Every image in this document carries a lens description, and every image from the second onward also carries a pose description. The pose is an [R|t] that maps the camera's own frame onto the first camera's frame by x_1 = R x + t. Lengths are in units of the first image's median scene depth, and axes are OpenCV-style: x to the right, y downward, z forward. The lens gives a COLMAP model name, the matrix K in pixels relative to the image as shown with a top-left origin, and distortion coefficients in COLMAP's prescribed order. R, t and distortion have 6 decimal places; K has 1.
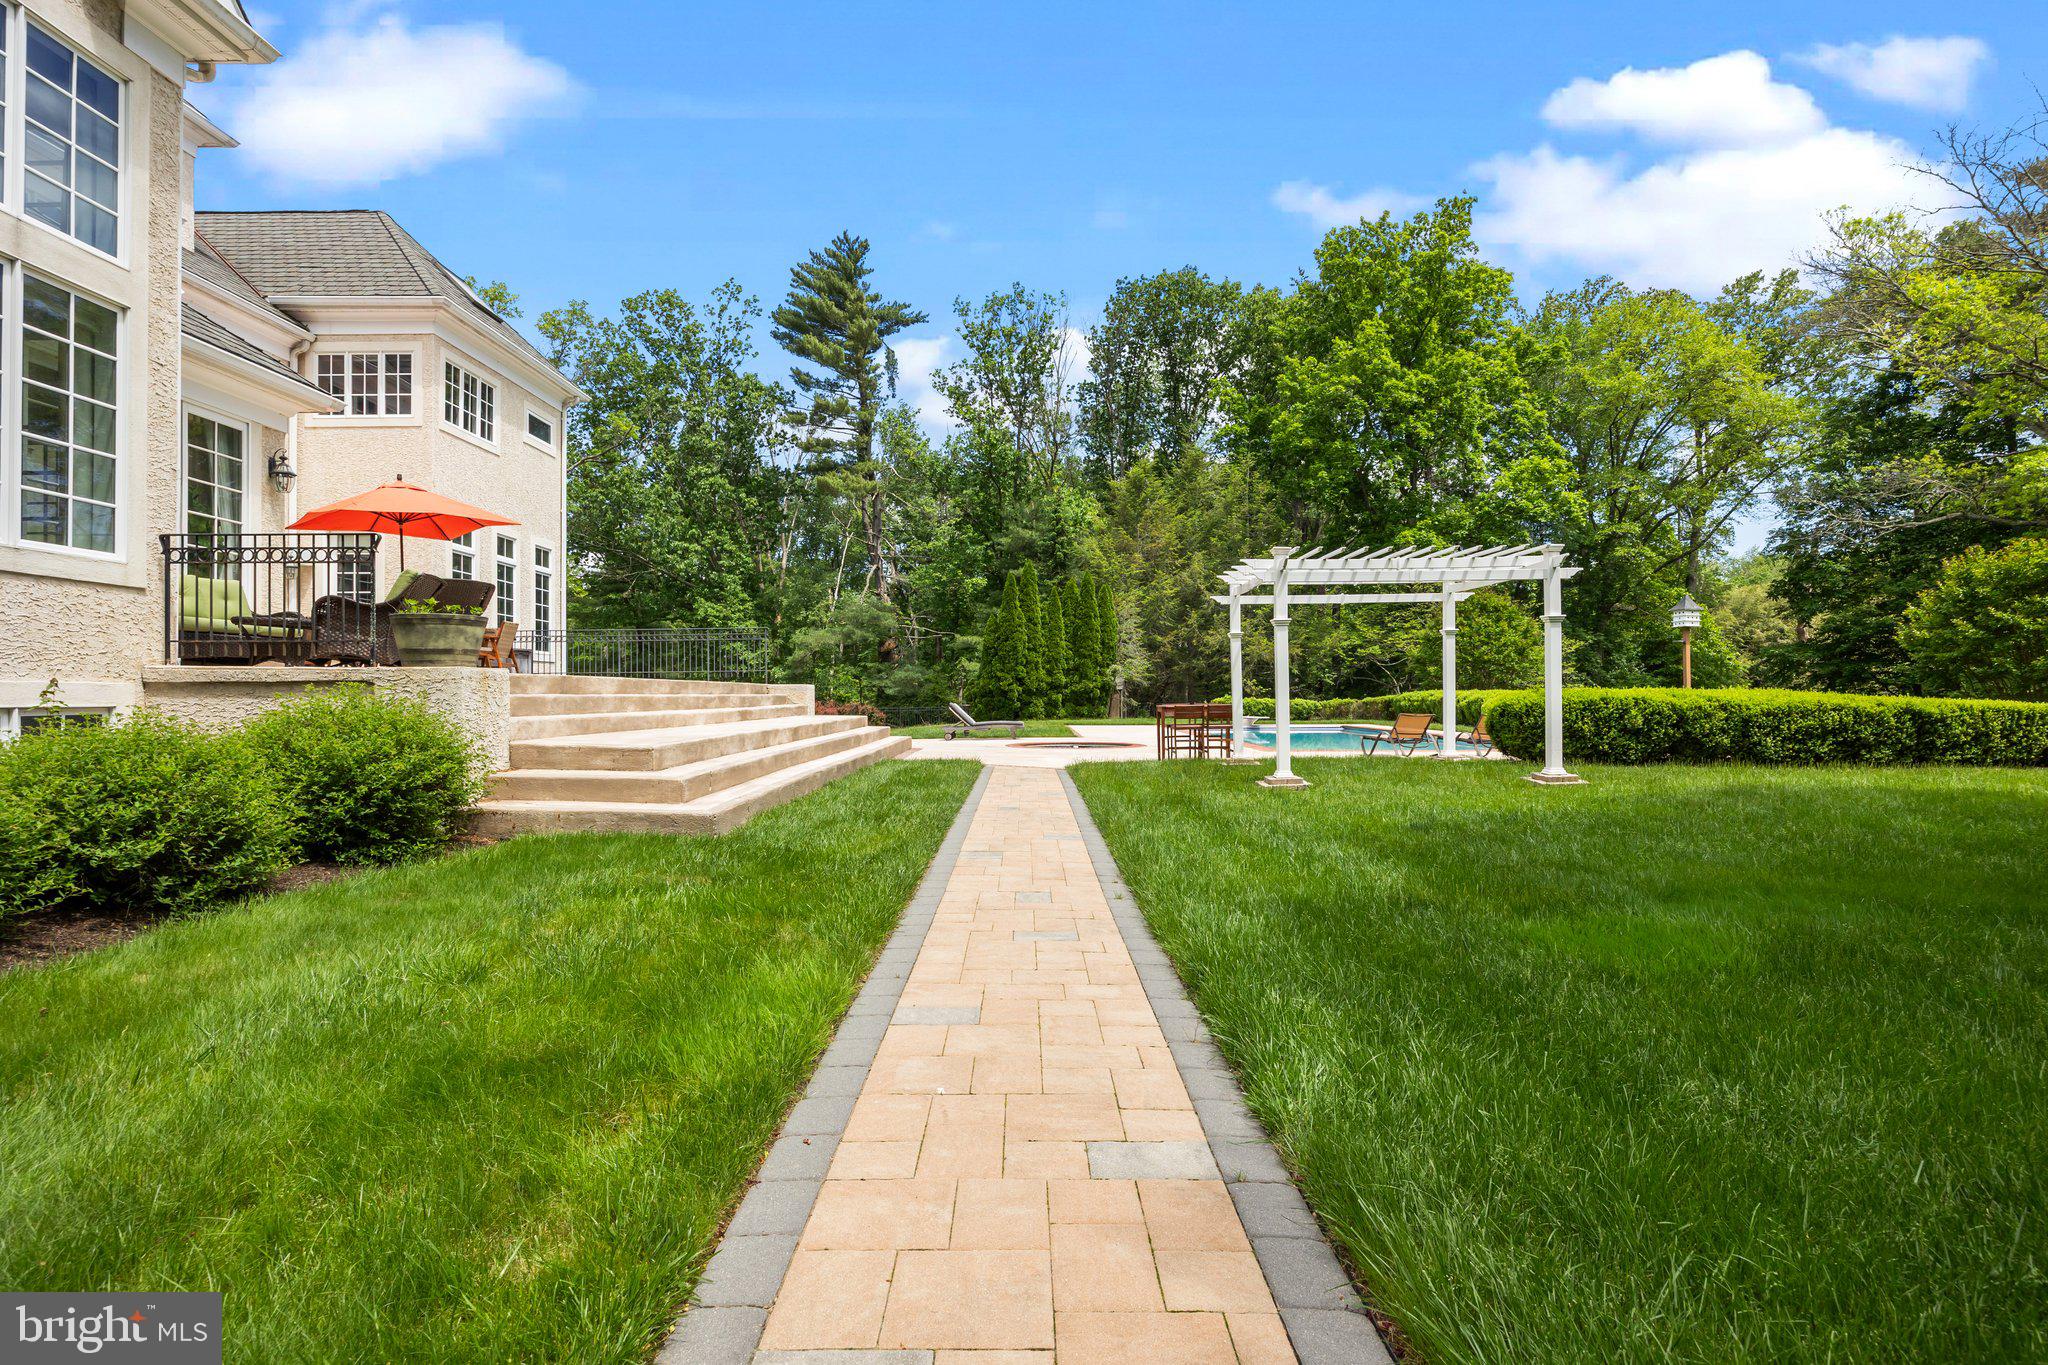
lens RADIAL K [[1049.1, 0, 1024.0], [0, 1049.1, 682.5], [0, 0, 1]] dist [-0.000834, -0.000066]
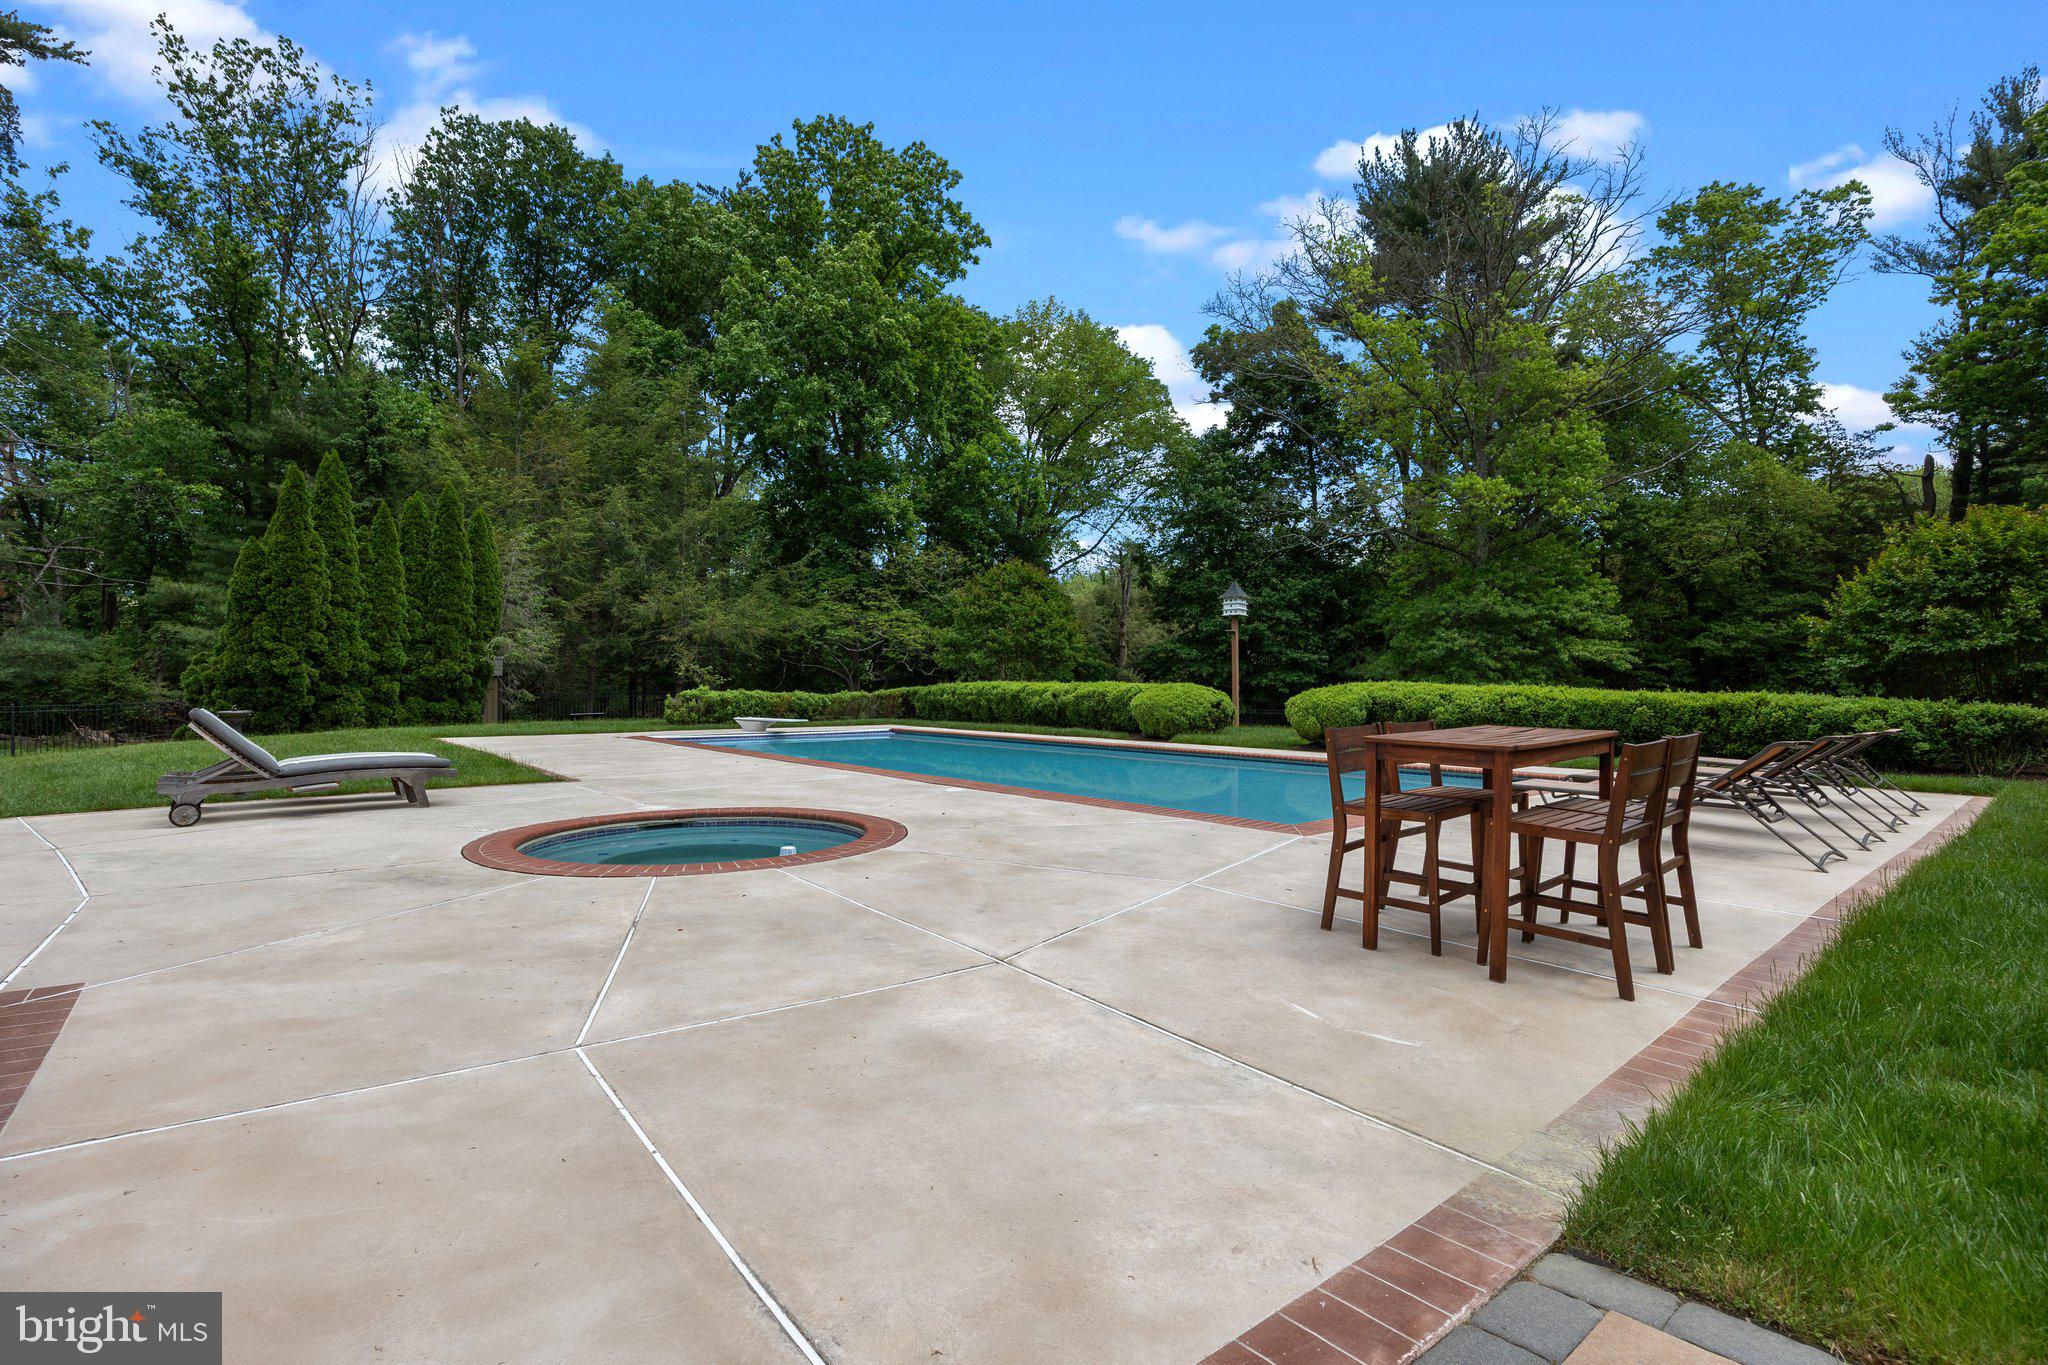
lens RADIAL K [[973.2, 0, 1029.5], [0, 973.2, 690.9], [0, 0, 1]] dist [0.019109, -0.011828]
pose [[0.778075, 0.004599, 0.628155, -0.033777], [-0.014324, 0.999843, 0.010421, 0.004932], [-0.628008, -0.017106, 0.778019, 0.318199]]
